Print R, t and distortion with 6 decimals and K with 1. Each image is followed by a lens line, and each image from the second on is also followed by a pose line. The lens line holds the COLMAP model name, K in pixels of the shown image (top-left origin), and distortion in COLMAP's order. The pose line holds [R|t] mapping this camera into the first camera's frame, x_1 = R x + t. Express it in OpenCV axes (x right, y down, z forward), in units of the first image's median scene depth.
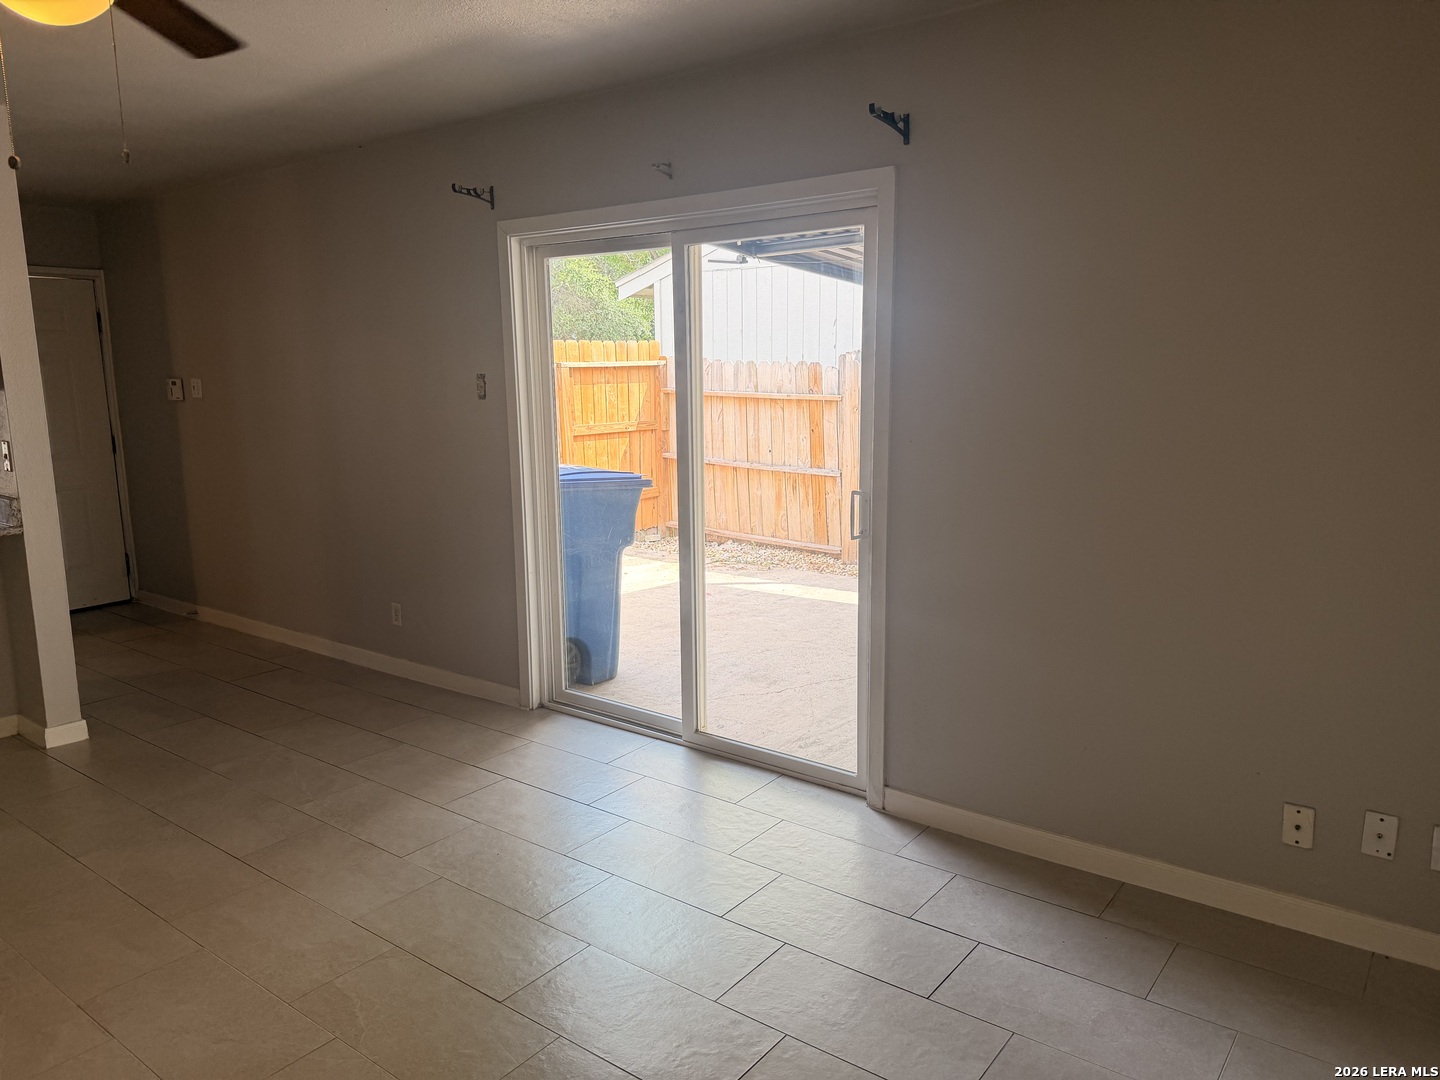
lens RADIAL K [[1004.5, 0, 720.0], [0, 1004.5, 557.8], [0, 0, 1]] dist [0.058831, -0.102555]
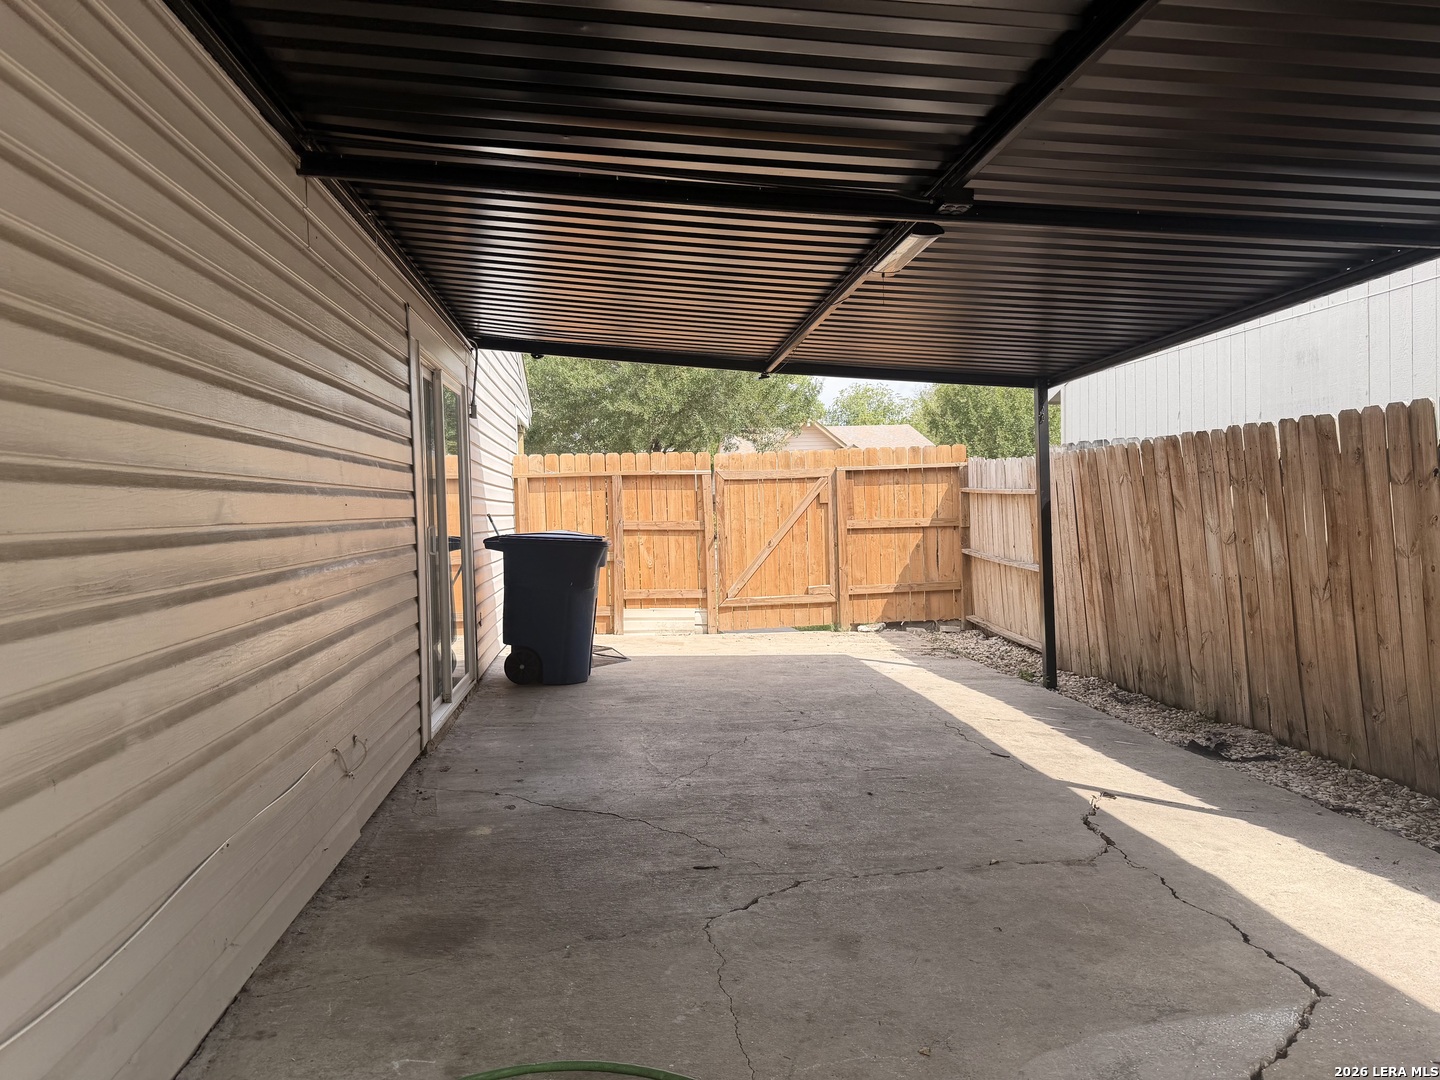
lens RADIAL K [[1002.8, 0, 724.7], [0, 1002.8, 547.0], [0, 0, 1]] dist [0.113658, -0.099394]
pose [[0.697175, 0.024191, -0.716492, 0.548879], [-0.119729, 0.989323, -0.083098, 0.012261], [0.706832, 0.143719, 0.692628, 0.092916]]
